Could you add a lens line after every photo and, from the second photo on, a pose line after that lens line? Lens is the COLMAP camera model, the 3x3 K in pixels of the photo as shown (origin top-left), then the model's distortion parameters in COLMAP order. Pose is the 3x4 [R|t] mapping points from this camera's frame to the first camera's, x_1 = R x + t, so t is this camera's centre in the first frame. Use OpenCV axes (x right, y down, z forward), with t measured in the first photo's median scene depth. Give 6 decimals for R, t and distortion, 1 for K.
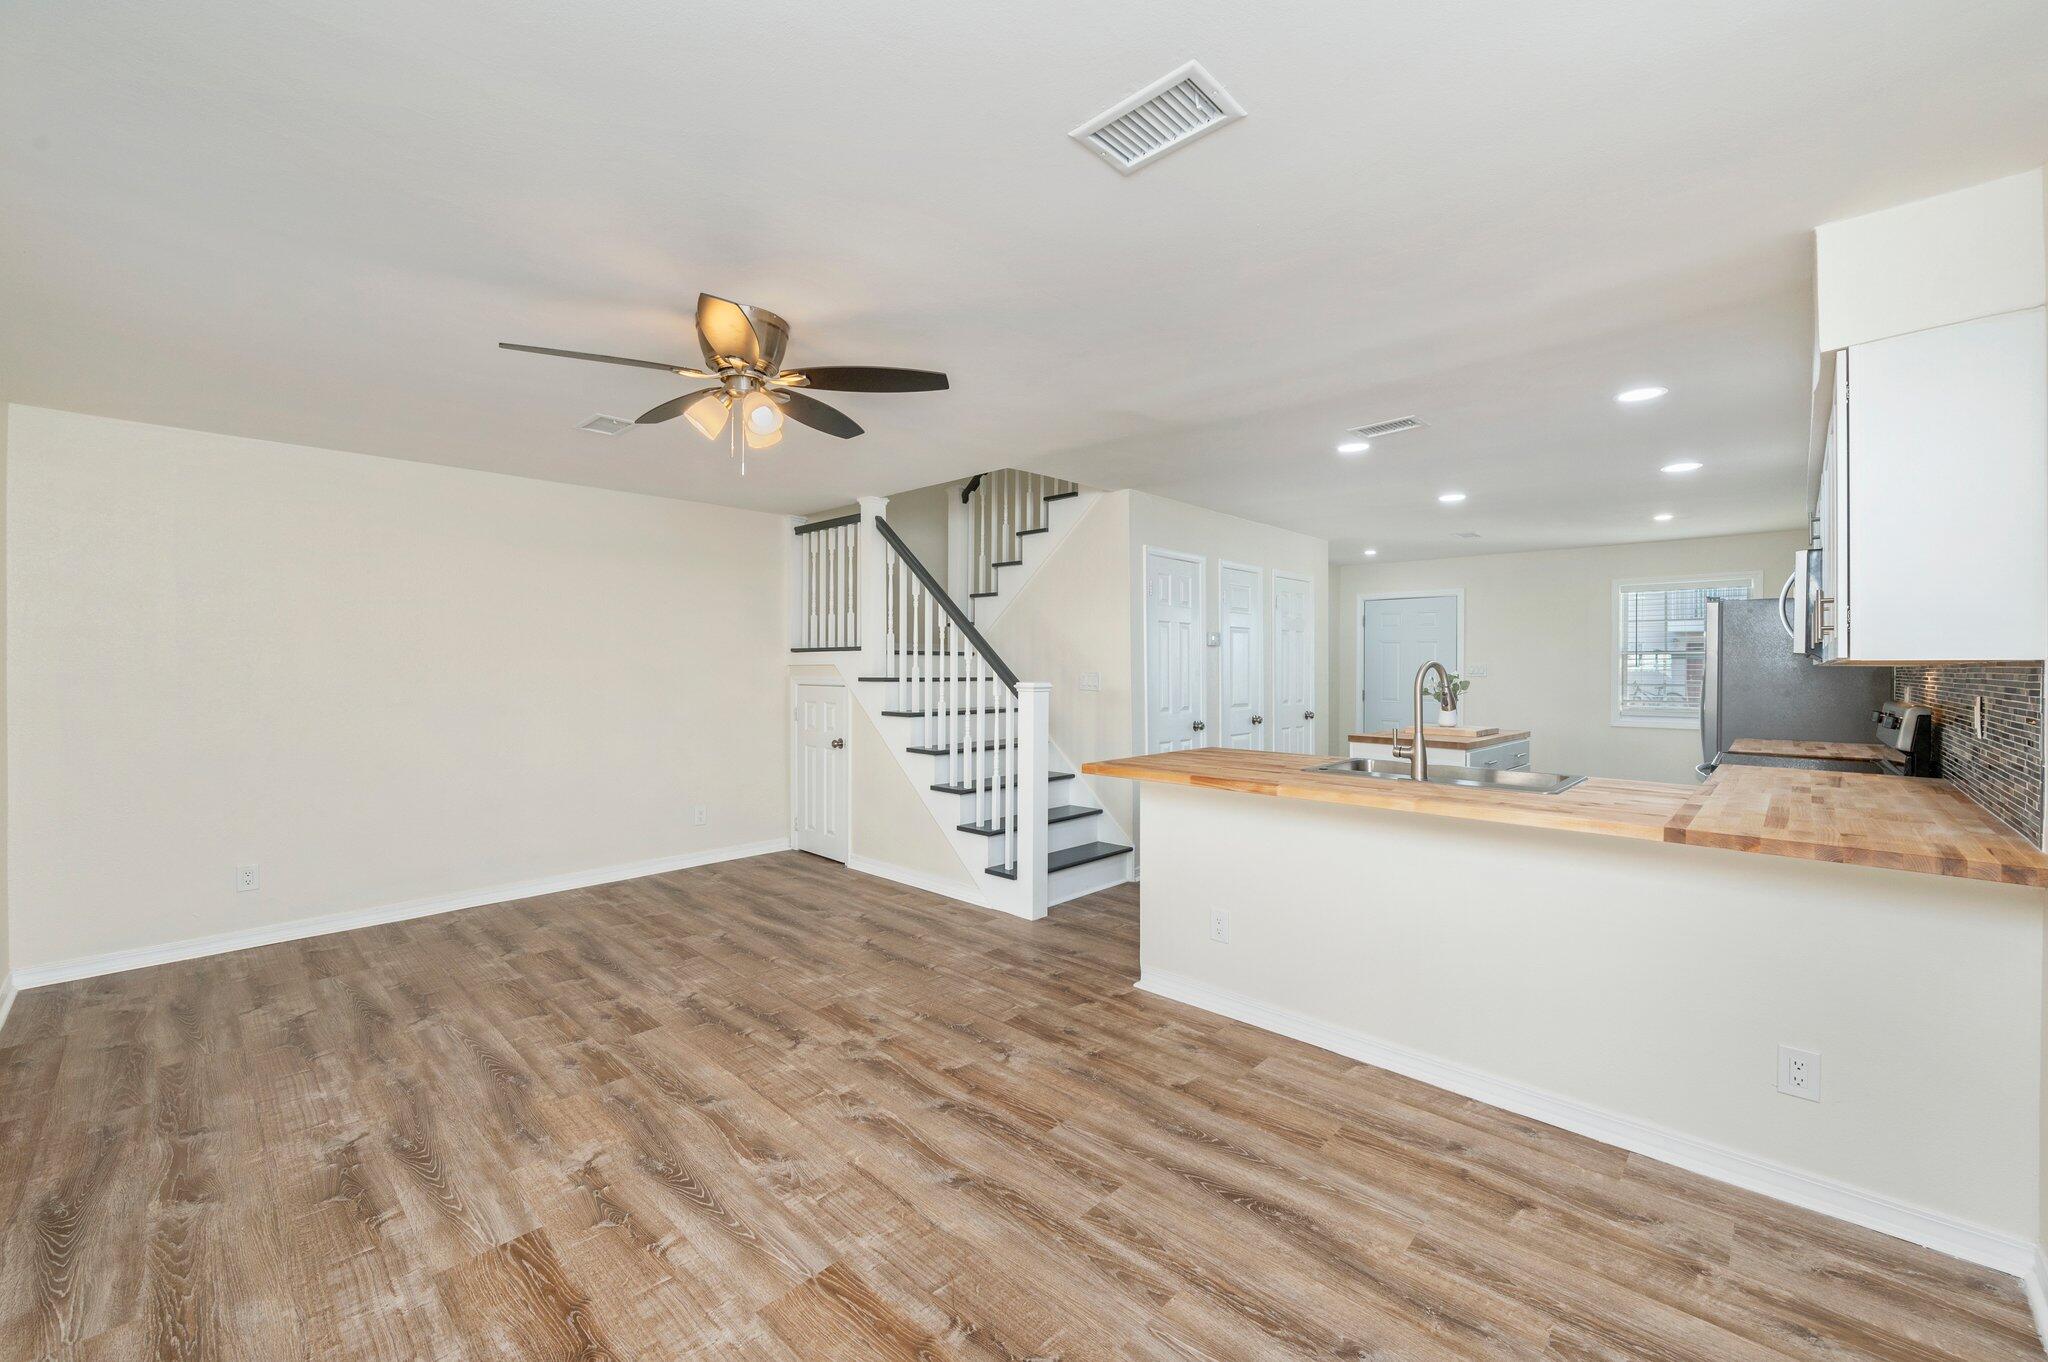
lens RADIAL K [[820.2, 0, 1024.6], [0, 820.2, 674.0], [0, 0, 1]] dist [-0.002708, 0.000227]
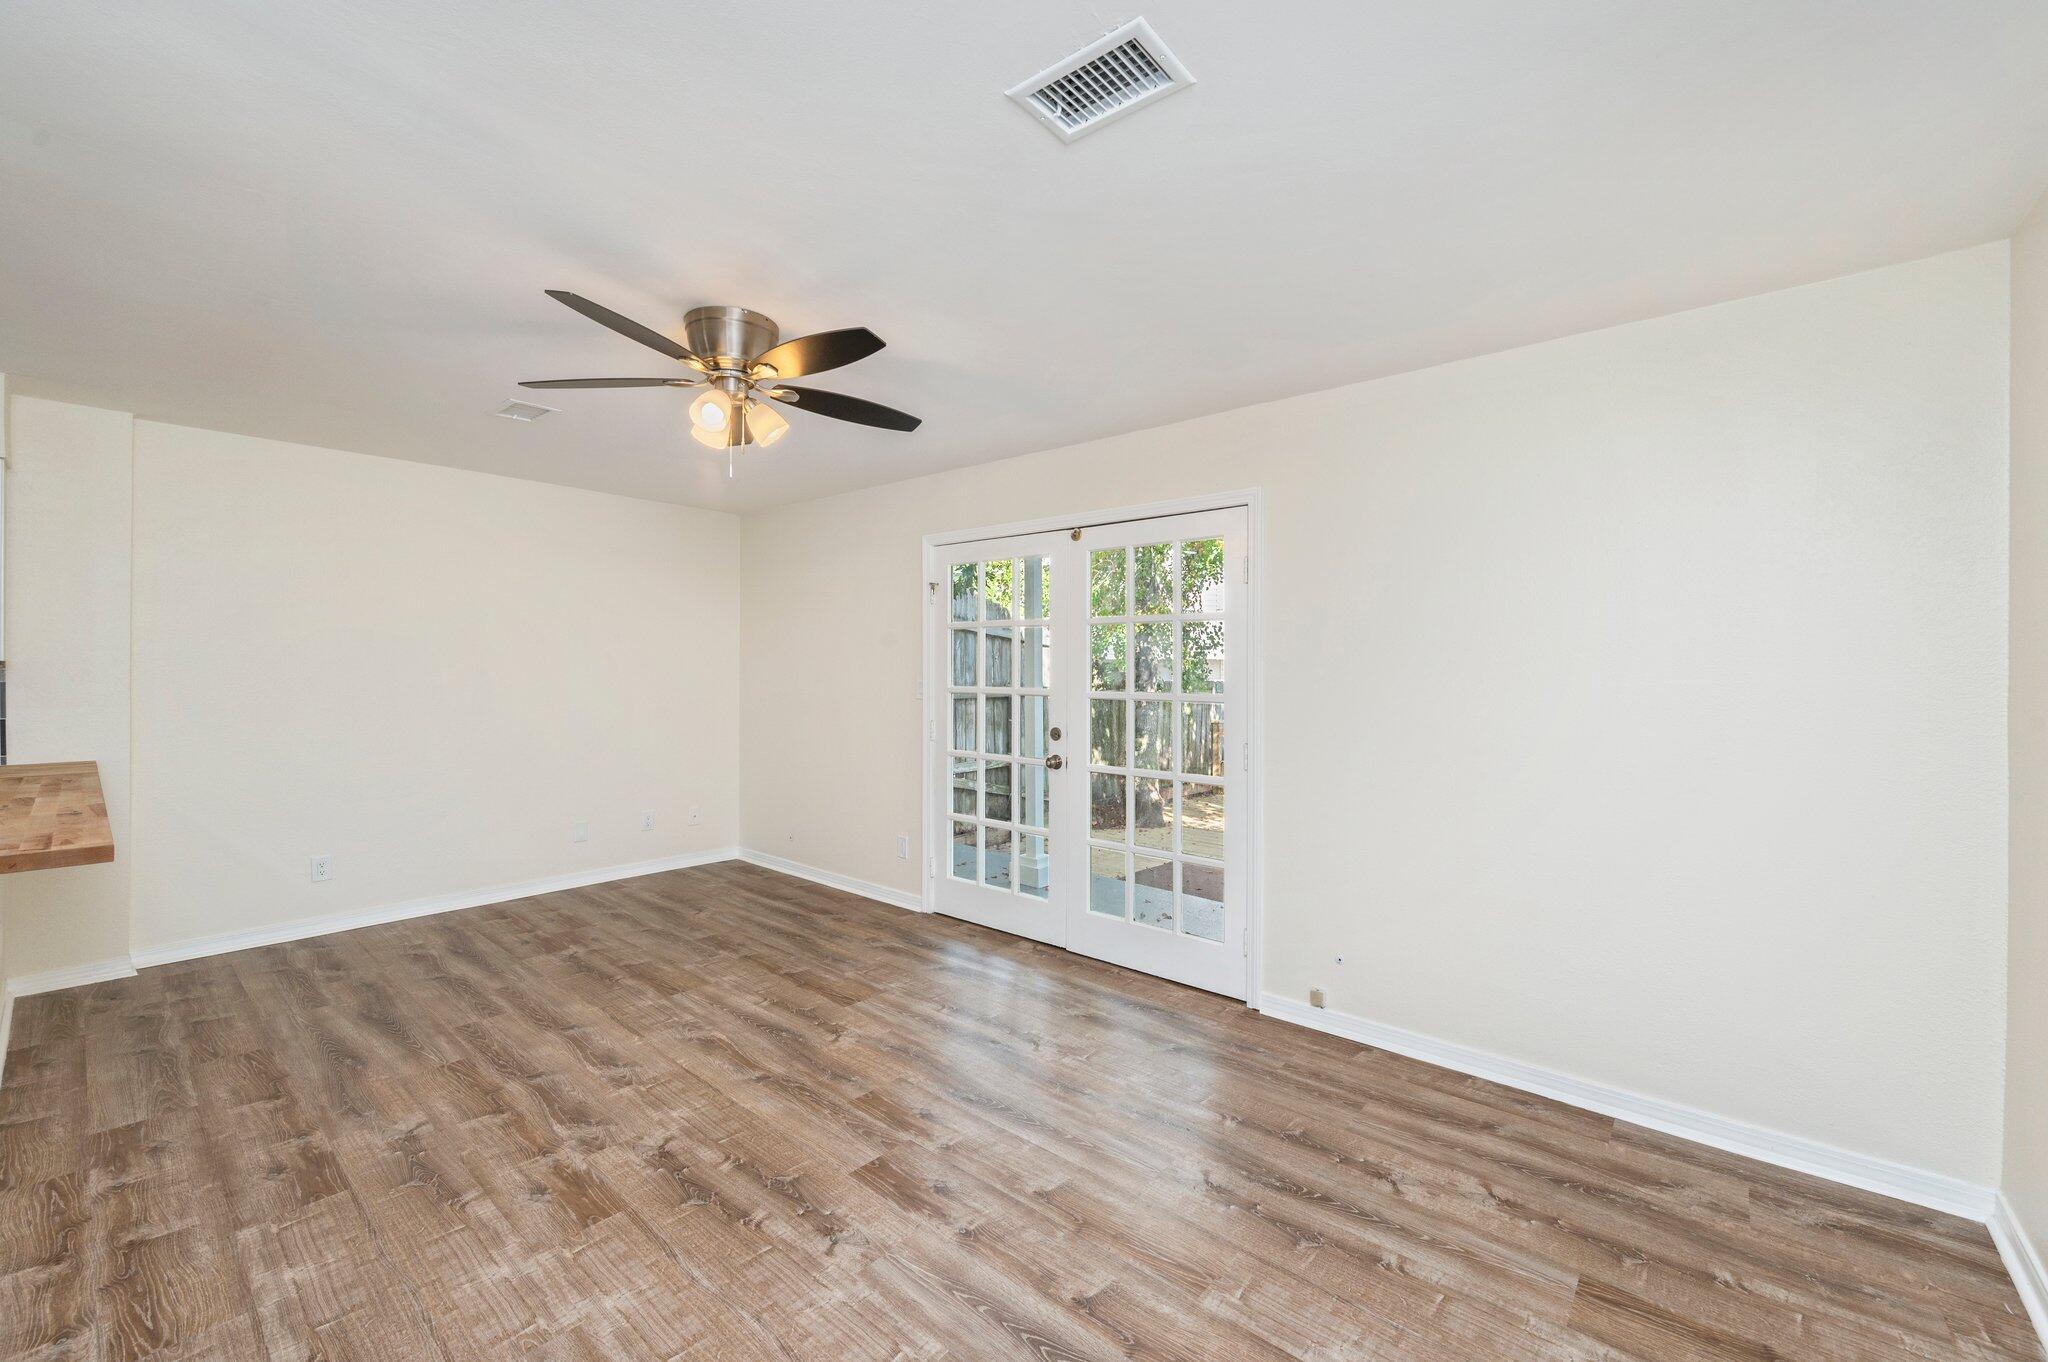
lens RADIAL K [[820.2, 0, 1024.6], [0, 820.2, 674.0], [0, 0, 1]] dist [-0.002708, 0.000227]
pose [[-0.998532, -0.004615, -0.053966, -0.606612], [-0.005369, 0.999890, 0.013844, -0.019358], [0.053896, 0.014113, -0.998447, 1.878848]]
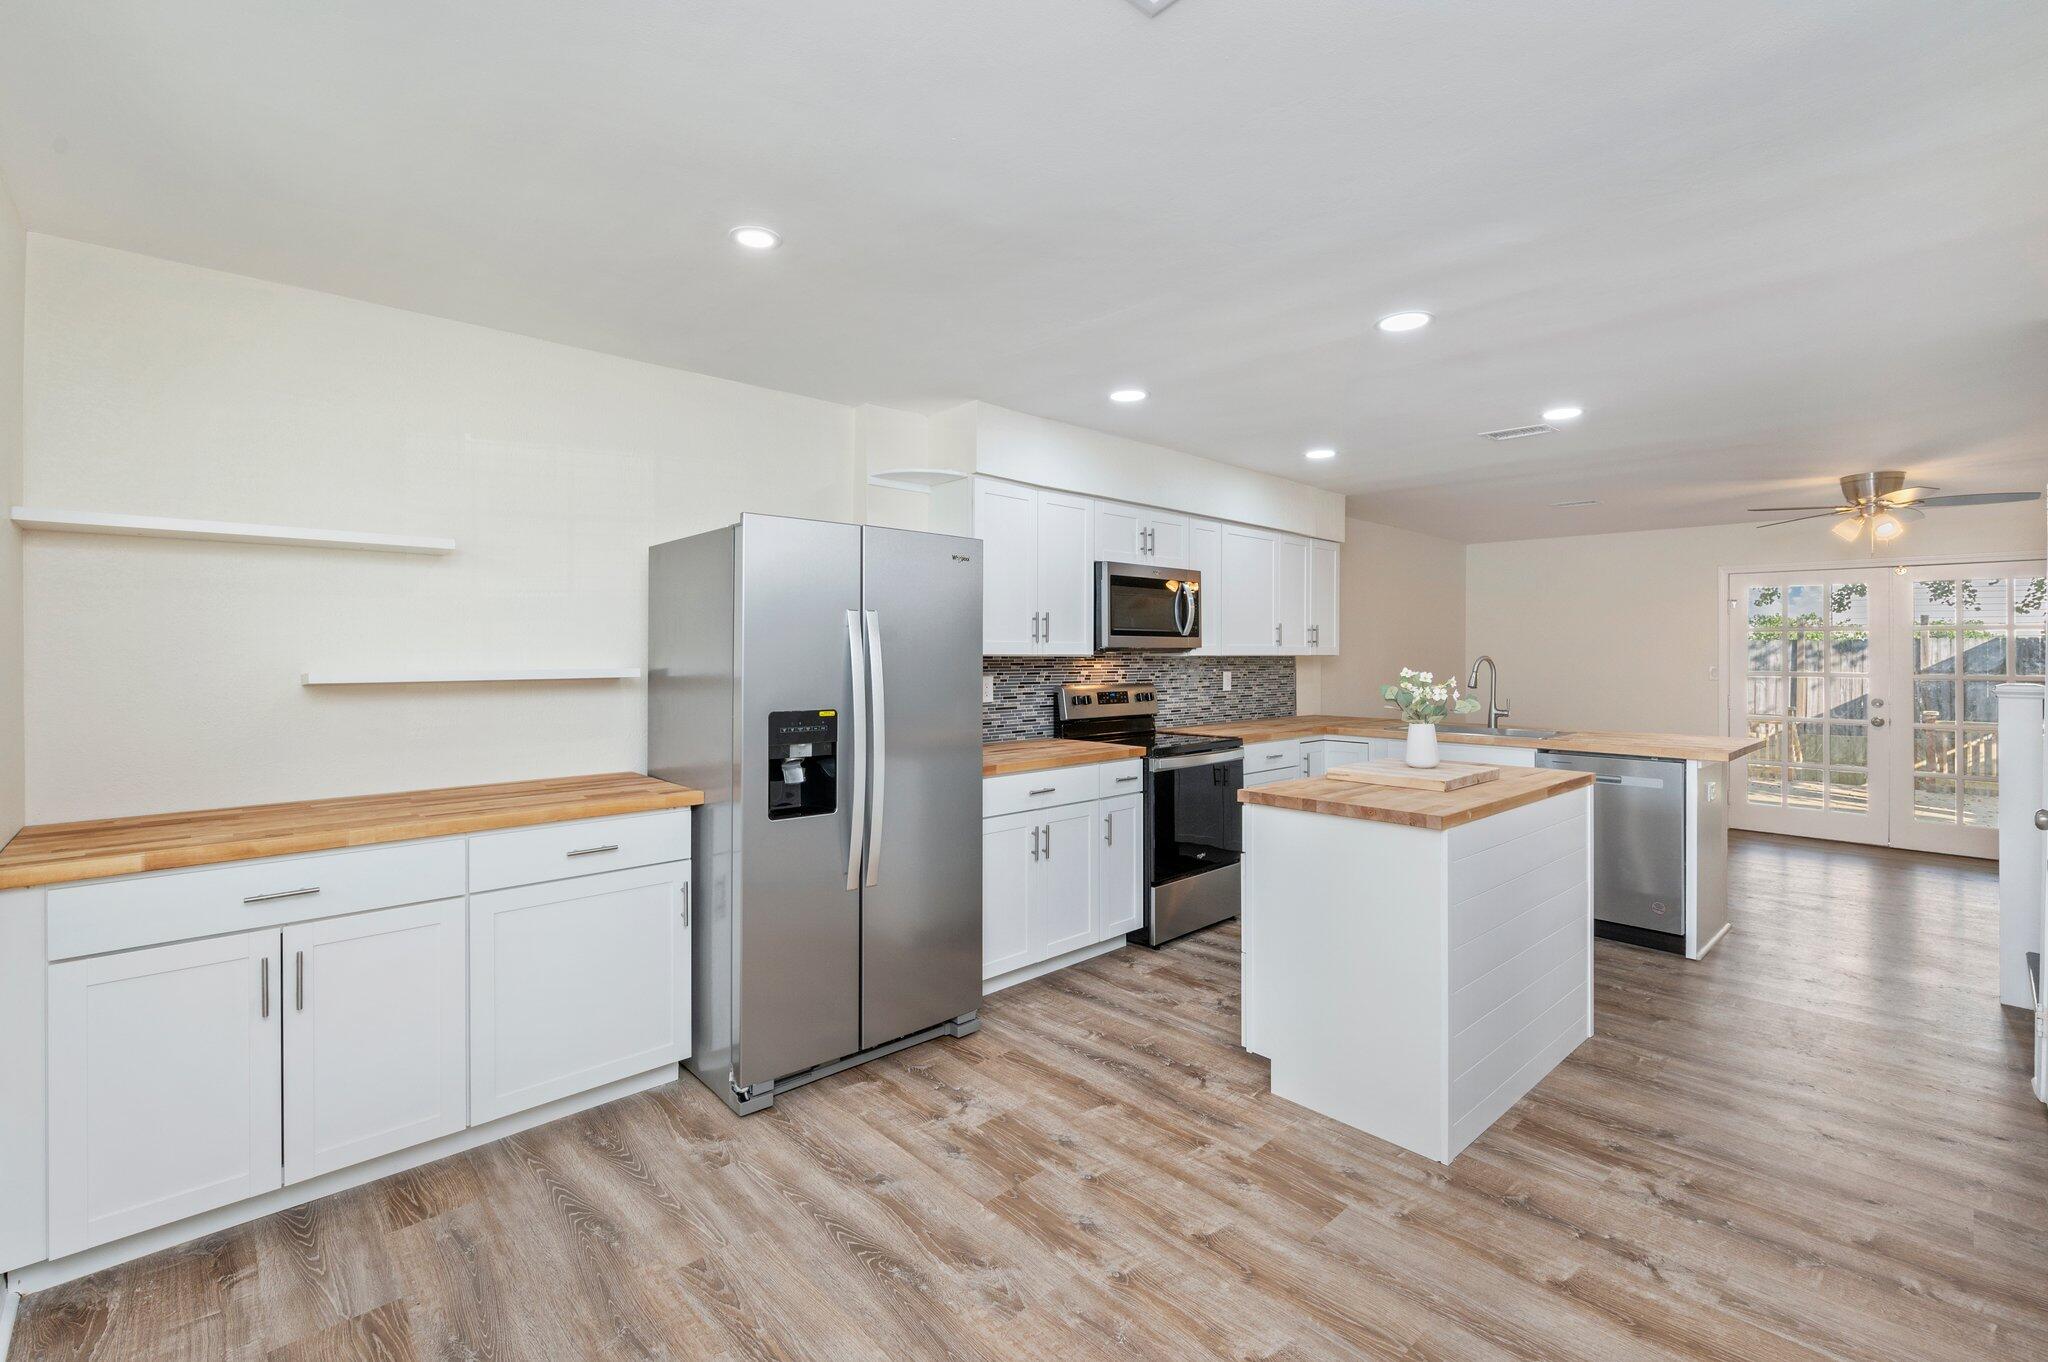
lens RADIAL K [[901.0, 0, 1027.5], [0, 901.0, 654.3], [0, 0, 1]] dist [-0.000260, -0.000079]
pose [[-0.998558, -0.001521, 0.053658, 1.335683], [-0.001227, 0.999984, 0.005501, -0.027038], [-0.053666, 0.005427, -0.998544, 2.894433]]
